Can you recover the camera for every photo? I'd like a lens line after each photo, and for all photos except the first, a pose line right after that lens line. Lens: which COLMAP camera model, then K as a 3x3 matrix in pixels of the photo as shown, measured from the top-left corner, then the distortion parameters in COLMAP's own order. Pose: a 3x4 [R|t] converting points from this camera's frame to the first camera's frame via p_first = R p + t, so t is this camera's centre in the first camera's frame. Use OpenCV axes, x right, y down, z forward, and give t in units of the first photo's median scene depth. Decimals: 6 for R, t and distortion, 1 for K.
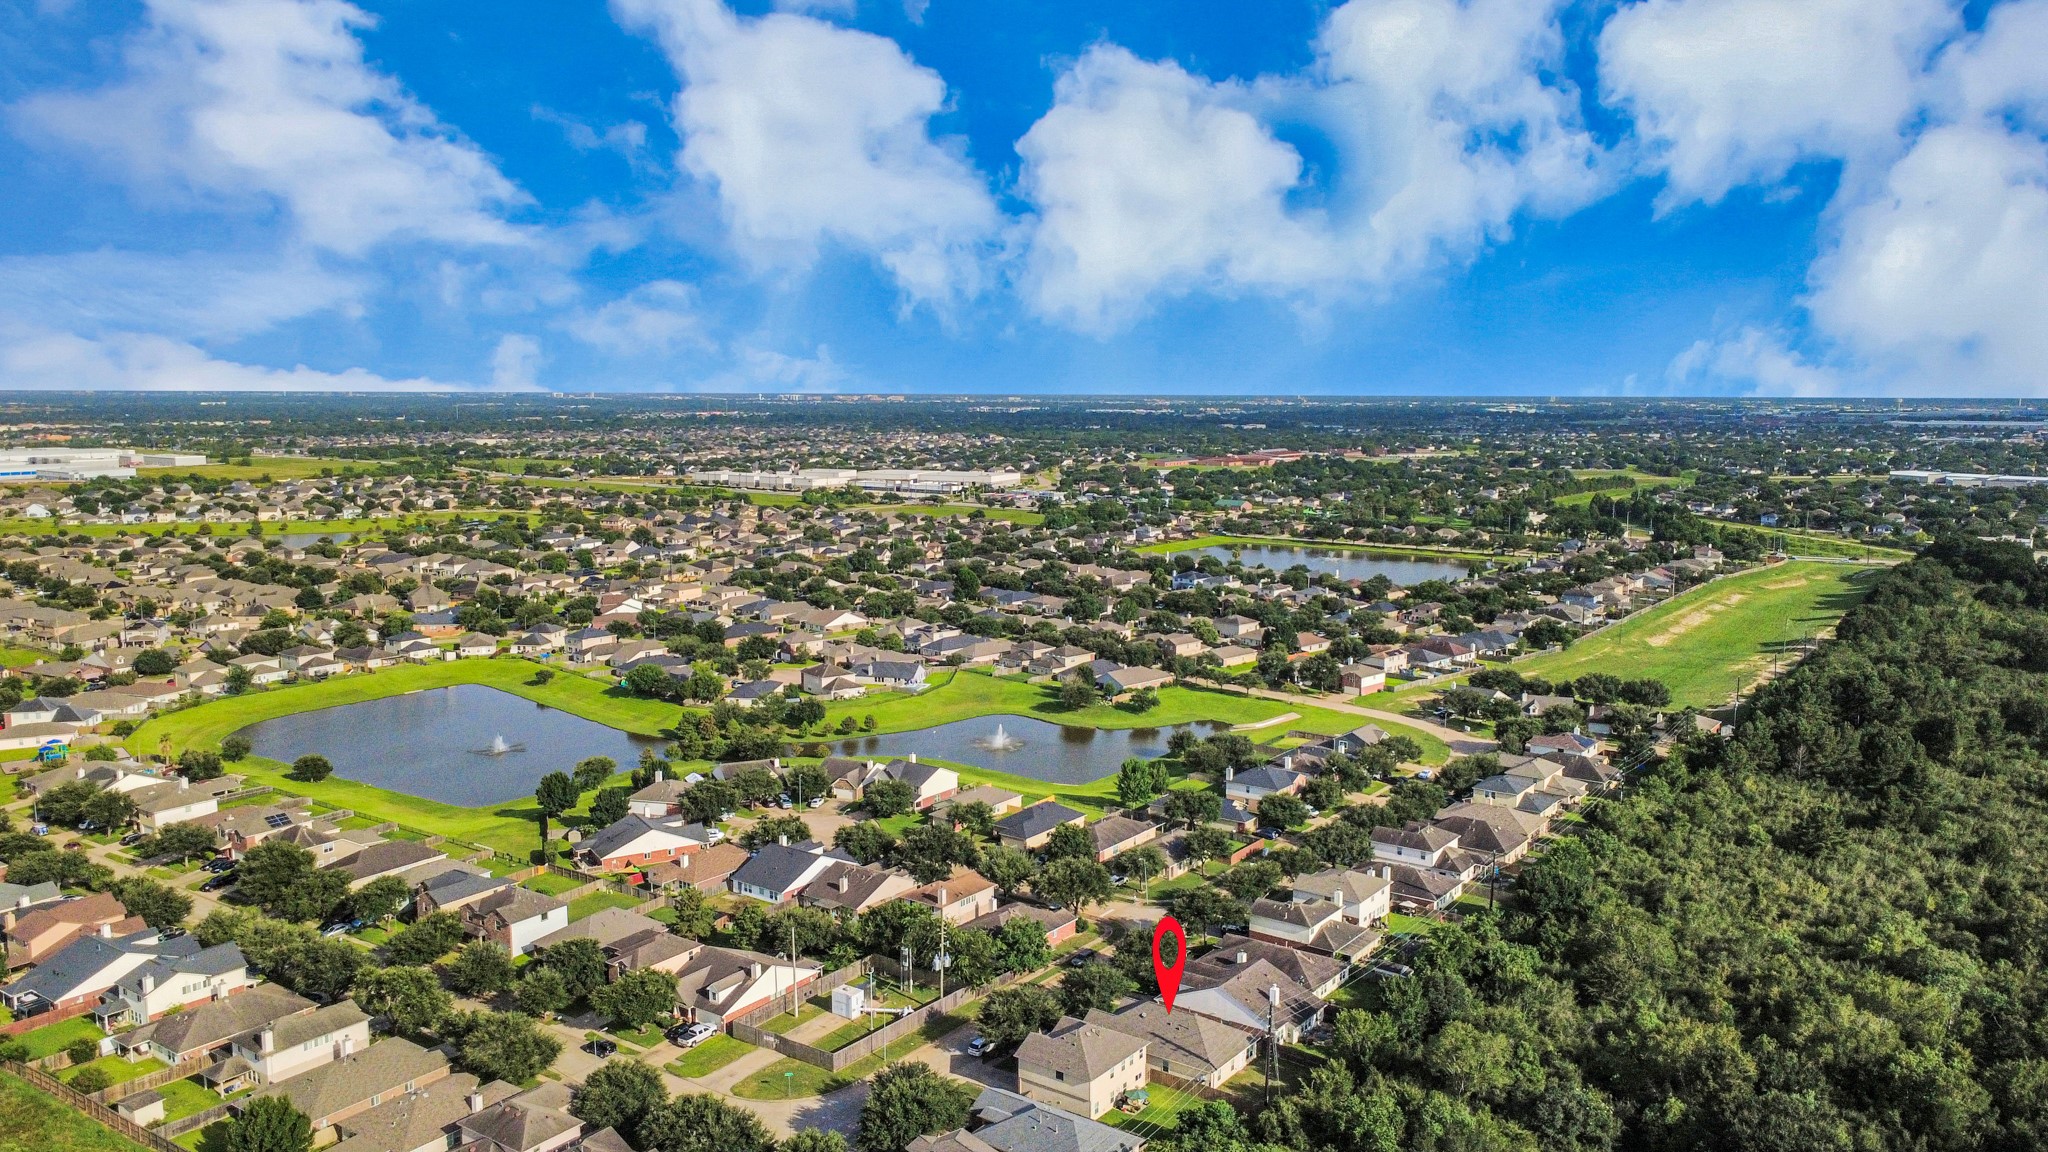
lens RADIAL K [[1423.3, 0, 1020.4], [0, 1423.3, 586.3], [0, 0, 1]] dist [-0.010590, -0.000525]
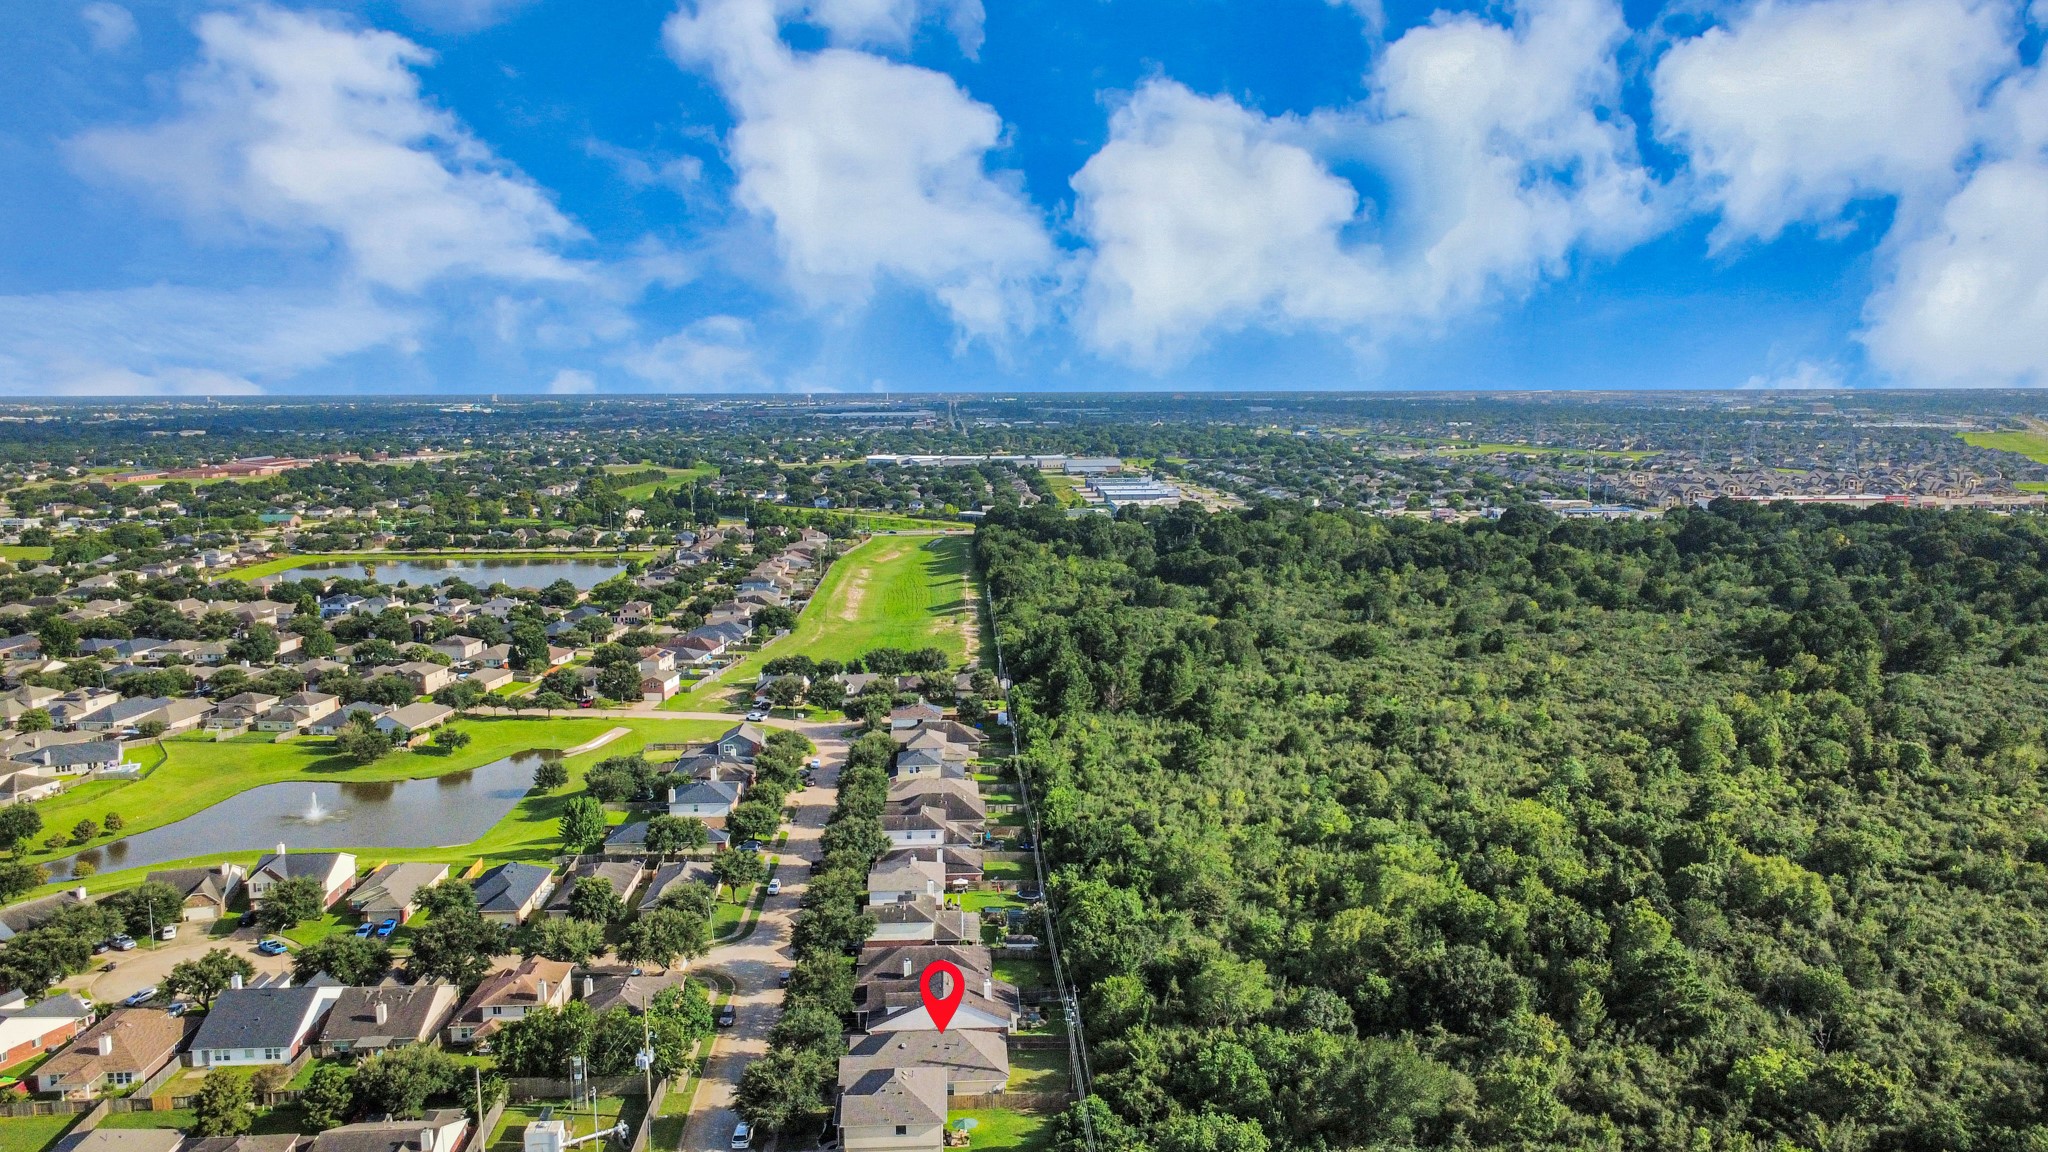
lens RADIAL K [[1423.3, 0, 1020.1], [0, 1423.3, 565.9], [0, 0, 1]] dist [-0.010590, -0.000525]
pose [[0.781951, -0.082732, 0.617825, -0.161716], [0.091225, 0.995670, 0.017870, -0.010135], [-0.616629, 0.042388, 0.786112, 0.077341]]
